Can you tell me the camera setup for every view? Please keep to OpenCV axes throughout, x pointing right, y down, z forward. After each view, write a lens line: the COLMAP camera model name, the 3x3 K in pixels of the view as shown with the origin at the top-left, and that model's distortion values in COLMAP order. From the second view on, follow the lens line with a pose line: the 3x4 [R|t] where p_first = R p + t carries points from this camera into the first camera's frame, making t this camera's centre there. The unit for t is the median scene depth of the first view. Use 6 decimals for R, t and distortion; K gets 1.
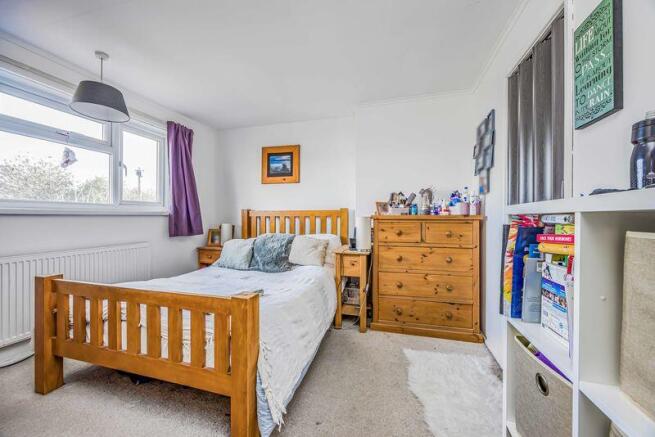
lens RADIAL K [[259.0, 0, 327.5], [0, 259.0, 218.5], [0, 0, 1]] dist [0.000061, -0.000017]
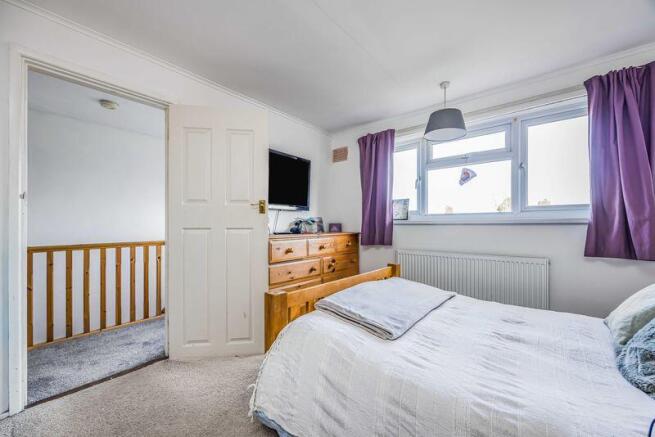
lens RADIAL K [[265.2, 0, 327.5], [0, 265.2, 218.5], [0, 0, 1]] dist [0.000664, 0.000120]
pose [[-0.398286, -0.025636, -0.916903, 0.306452], [-0.005924, 0.999660, -0.025376, -0.002158], [0.917242, -0.004675, -0.398302, 0.763618]]
